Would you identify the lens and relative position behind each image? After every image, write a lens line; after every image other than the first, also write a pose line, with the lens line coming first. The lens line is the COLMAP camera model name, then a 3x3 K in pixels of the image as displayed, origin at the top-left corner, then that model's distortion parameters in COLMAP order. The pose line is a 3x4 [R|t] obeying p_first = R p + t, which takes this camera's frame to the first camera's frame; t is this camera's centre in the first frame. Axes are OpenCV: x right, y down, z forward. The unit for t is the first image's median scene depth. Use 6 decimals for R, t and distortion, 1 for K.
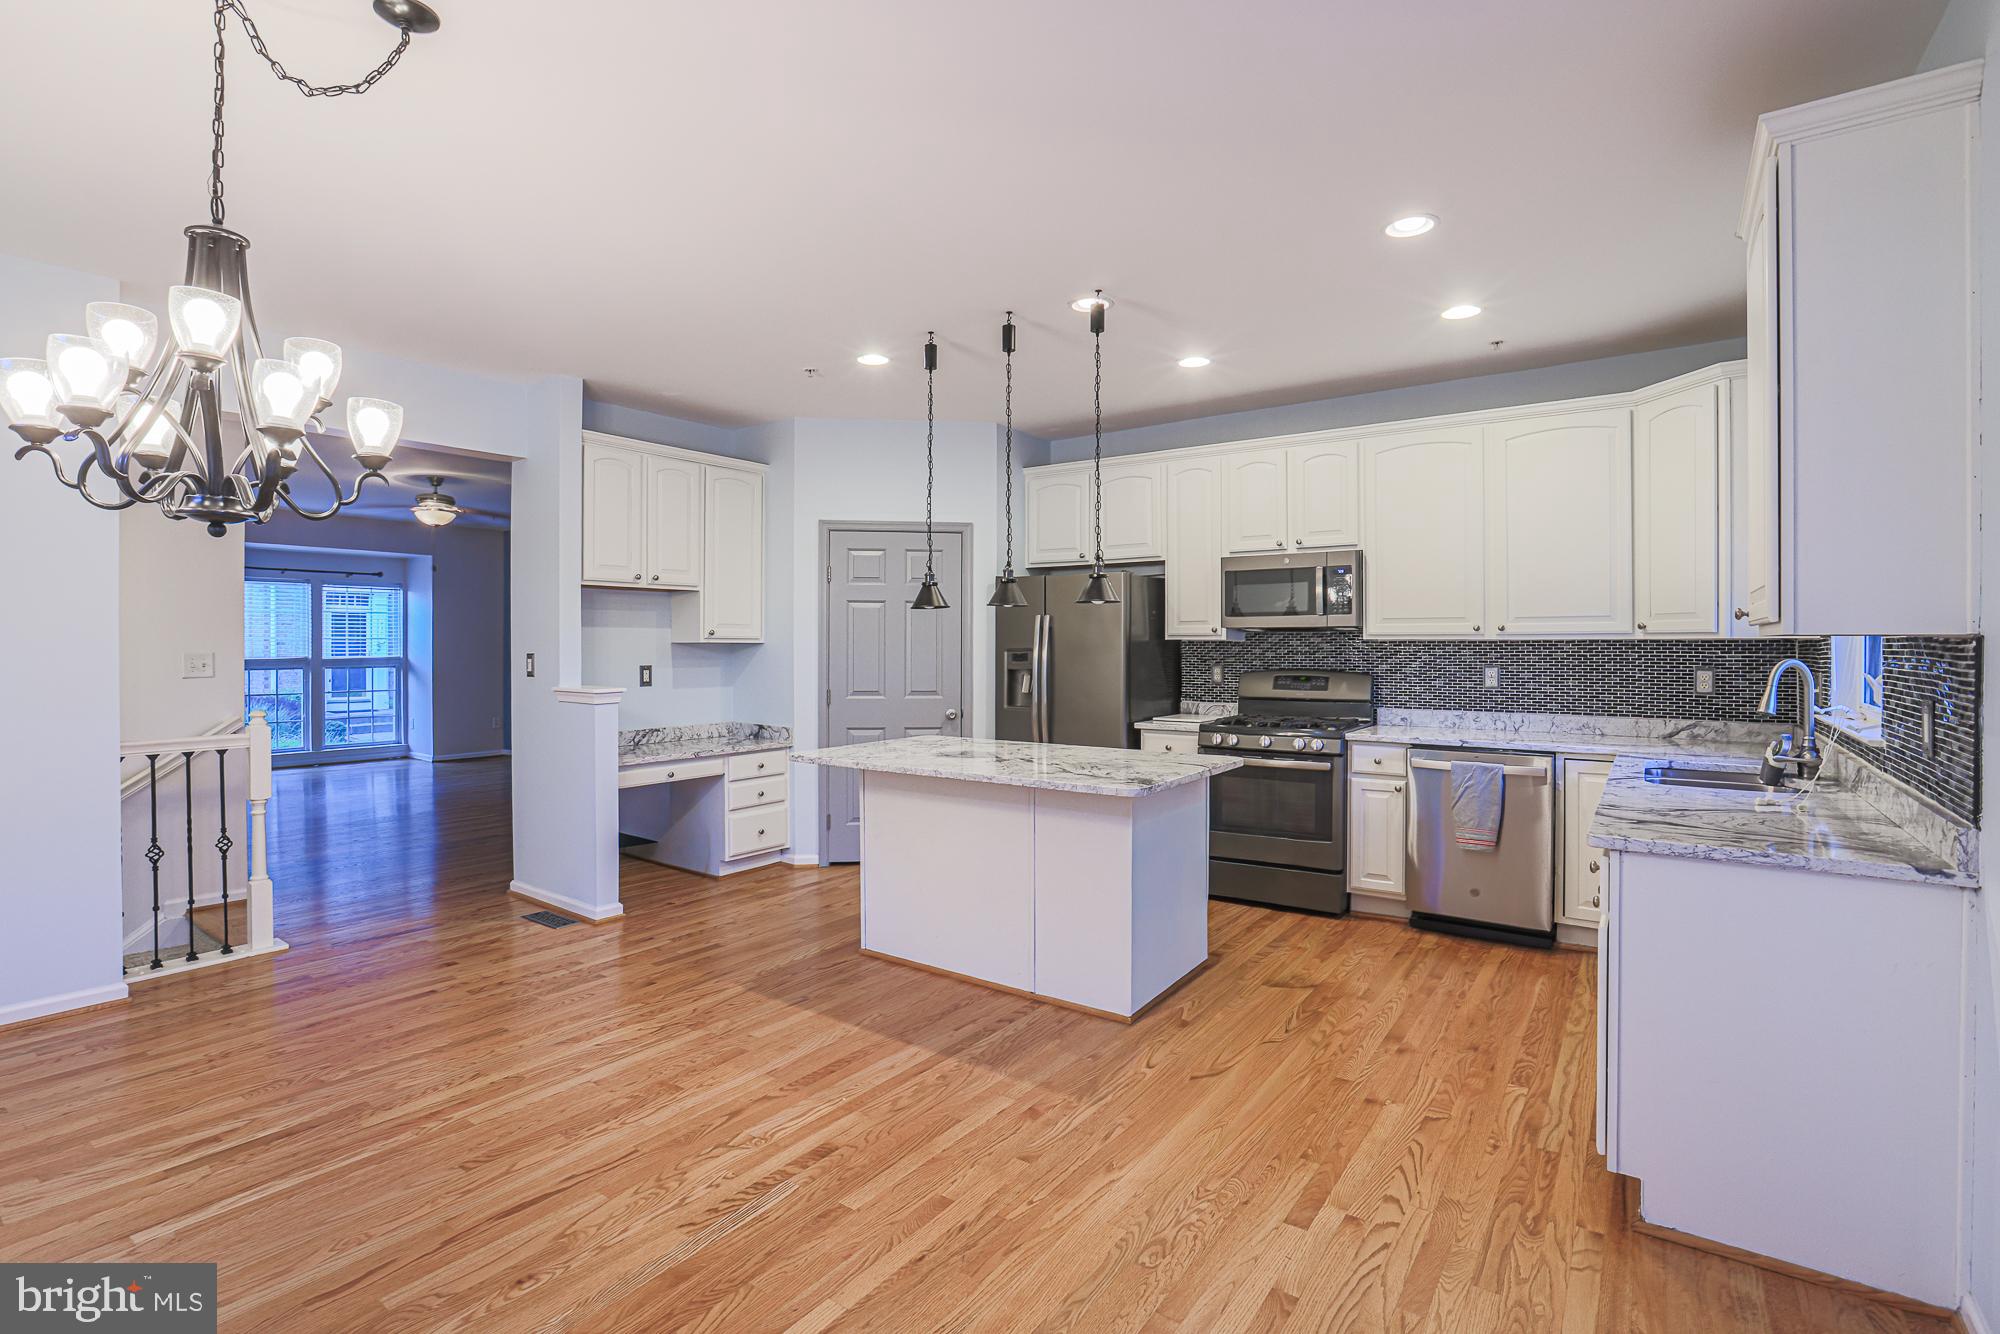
lens RADIAL K [[942.7, 0, 1018.4], [0, 942.7, 644.3], [0, 0, 1]] dist [-0.059345, 0.025061]
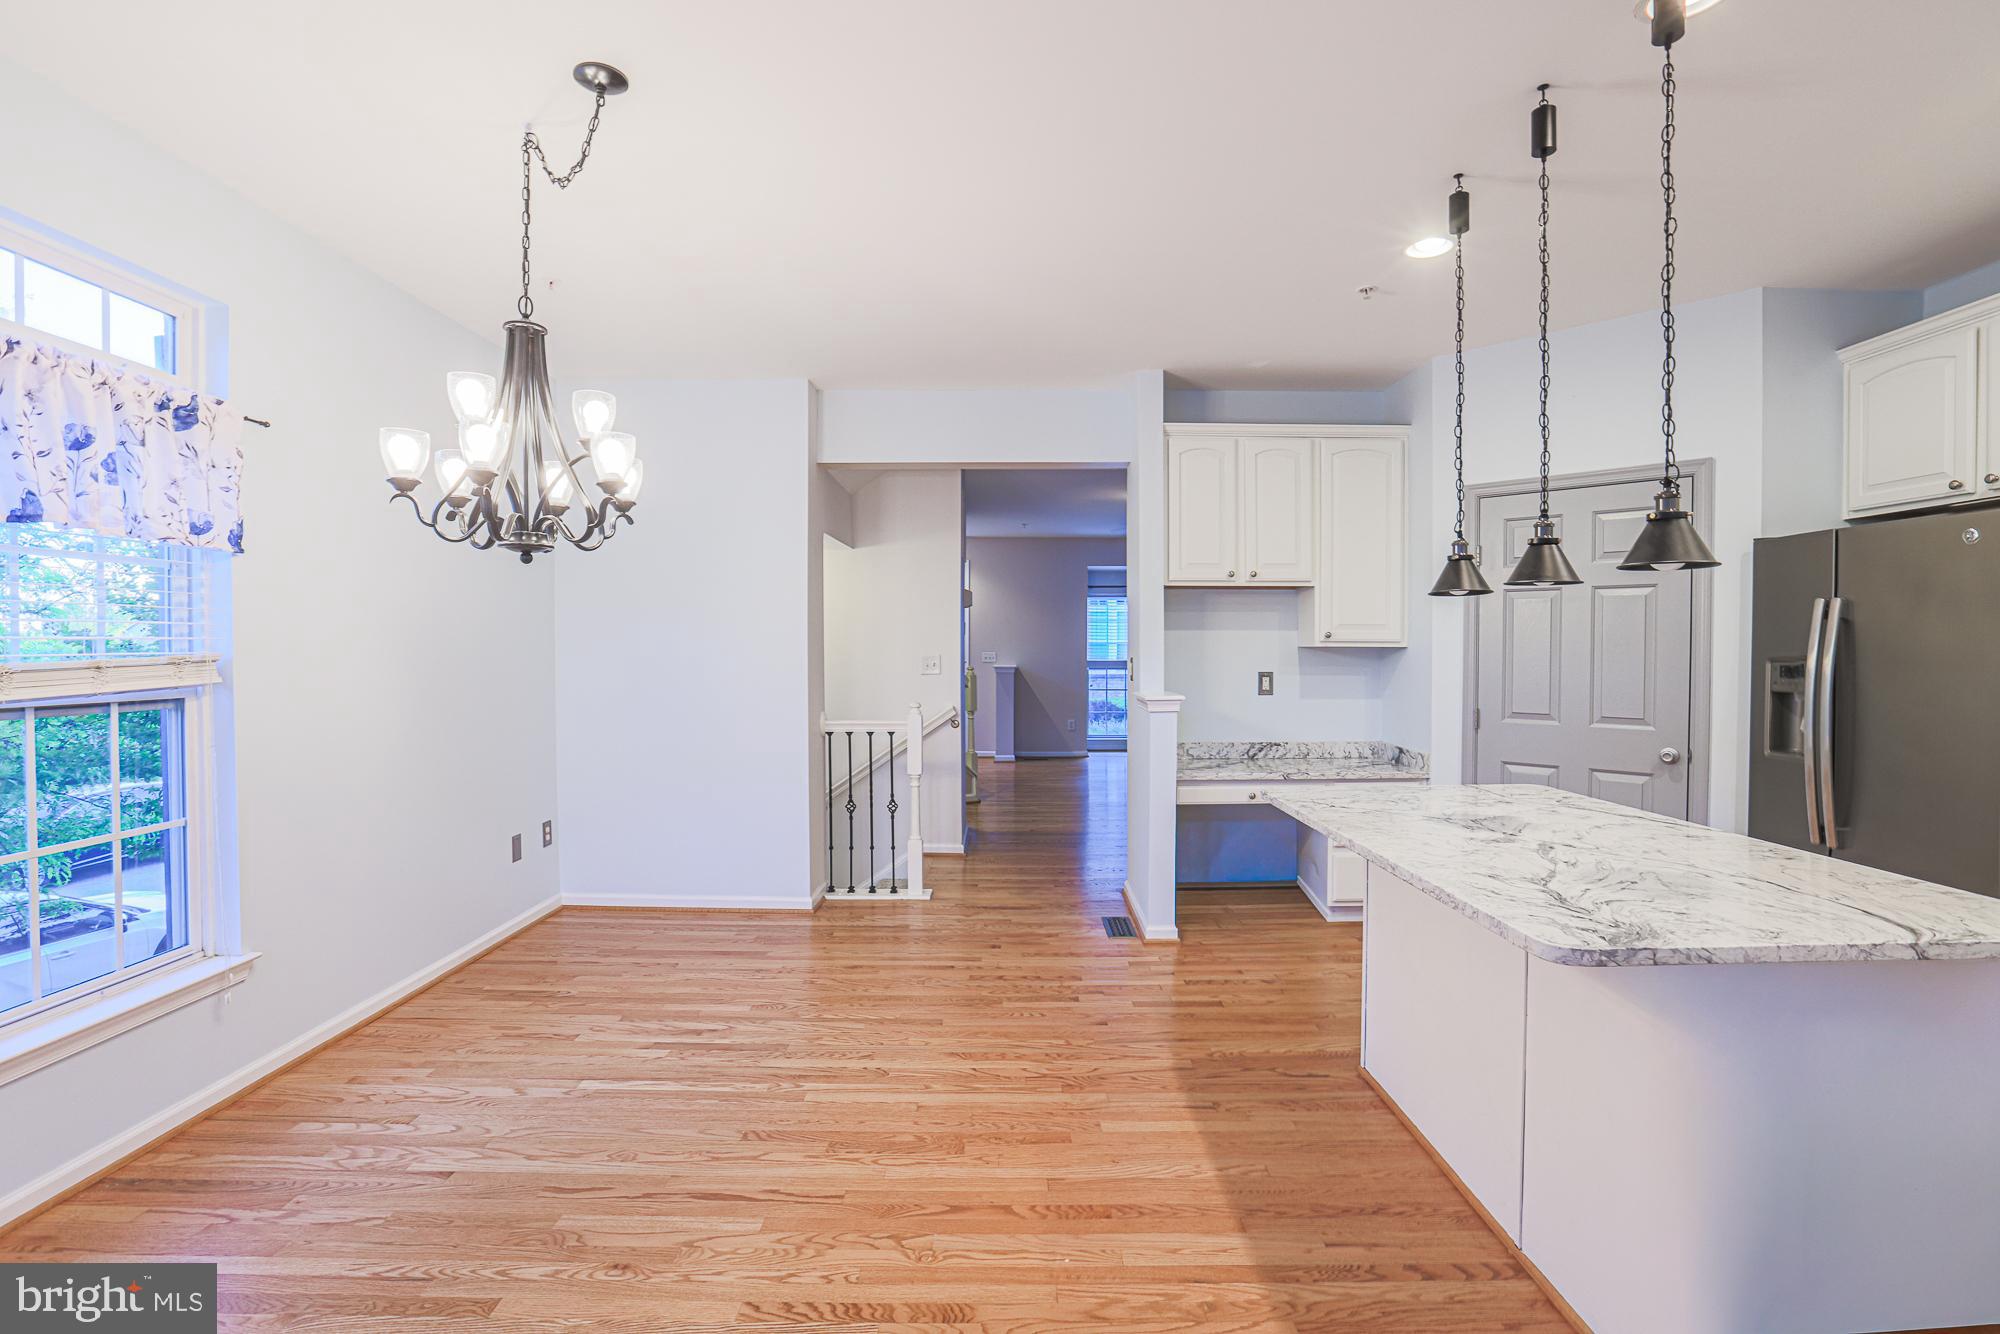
lens RADIAL K [[929.1, 0, 1000.0], [0, 929.1, 667.0], [0, 0, 1]] dist [-0.057204, 0.021800]
pose [[0.572325, 0.015959, -0.819872, 0.249134], [-0.000361, 0.999815, 0.019210, 0.000820], [0.820027, -0.010698, 0.572225, 0.366731]]
